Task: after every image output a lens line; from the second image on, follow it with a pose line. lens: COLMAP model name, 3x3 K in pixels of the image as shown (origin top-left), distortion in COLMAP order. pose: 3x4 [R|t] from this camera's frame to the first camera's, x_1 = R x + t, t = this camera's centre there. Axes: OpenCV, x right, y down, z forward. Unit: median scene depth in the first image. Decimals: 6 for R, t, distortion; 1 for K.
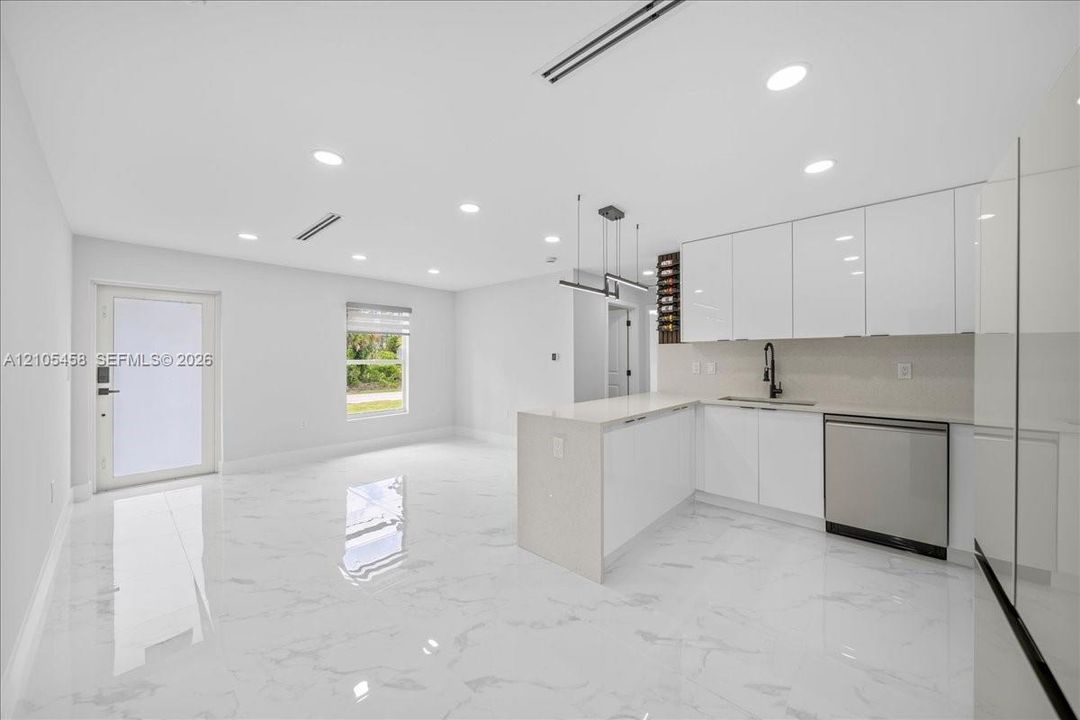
lens RADIAL K [[380.6, 0, 544.6], [0, 380.6, 359.8], [0, 0, 1]] dist [-0.002990, 0.000109]
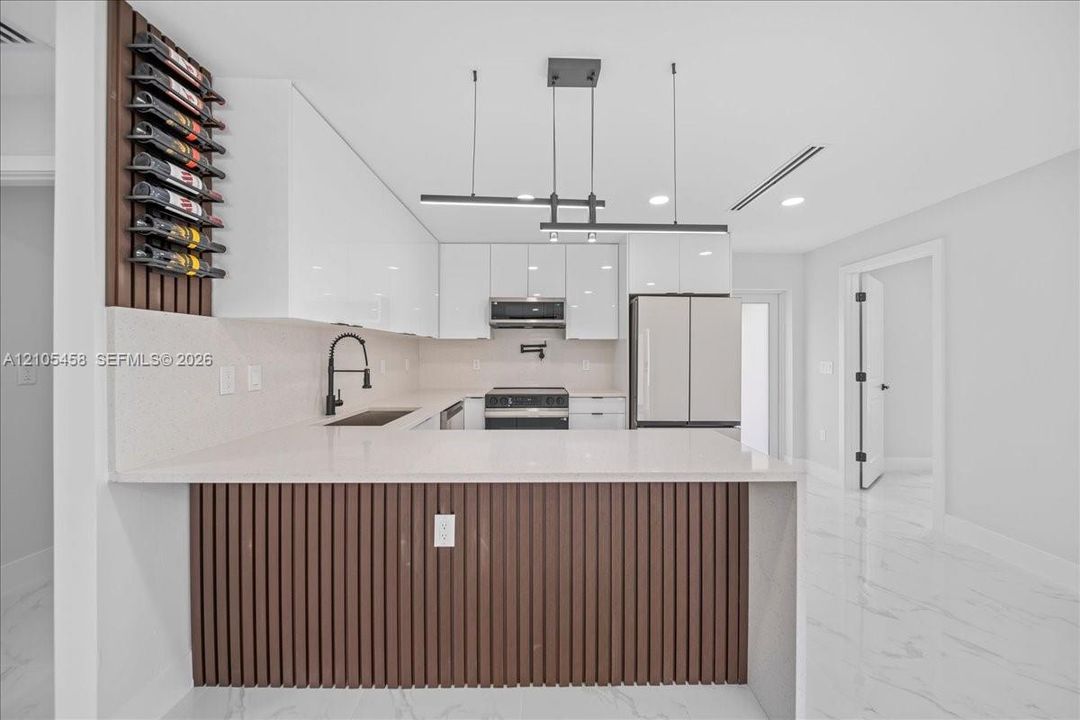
lens RADIAL K [[380.6, 0, 548.6], [0, 380.6, 355.1], [0, 0, 1]] dist [-0.002990, 0.000109]
pose [[-0.678347, -0.007347, 0.734705, -0.133805], [-0.007046, 0.999969, 0.003494, -0.008437], [-0.734708, -0.002807, -0.678378, 1.003035]]
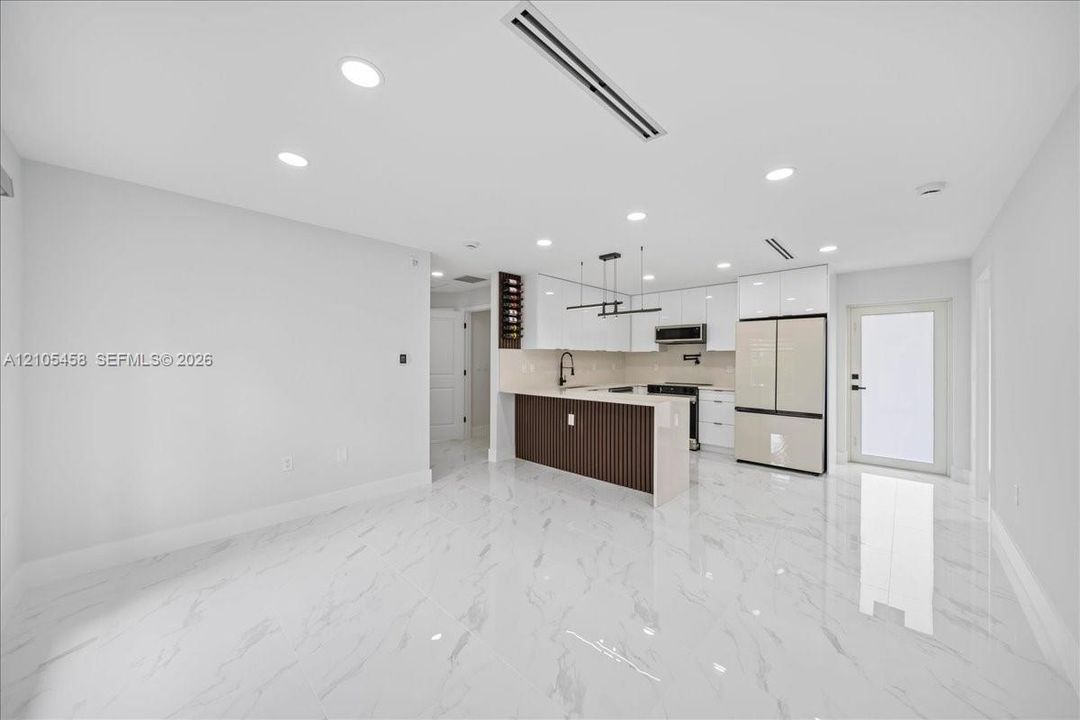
lens RADIAL K [[380.6, 0, 550.3], [0, 380.6, 361.7], [0, 0, 1]] dist [-0.002990, 0.000109]
pose [[0.012610, -0.007437, 0.999893, -0.884504], [-0.007290, 0.999945, 0.007530, -0.012288], [-0.999894, -0.007384, 0.012555, 0.877652]]
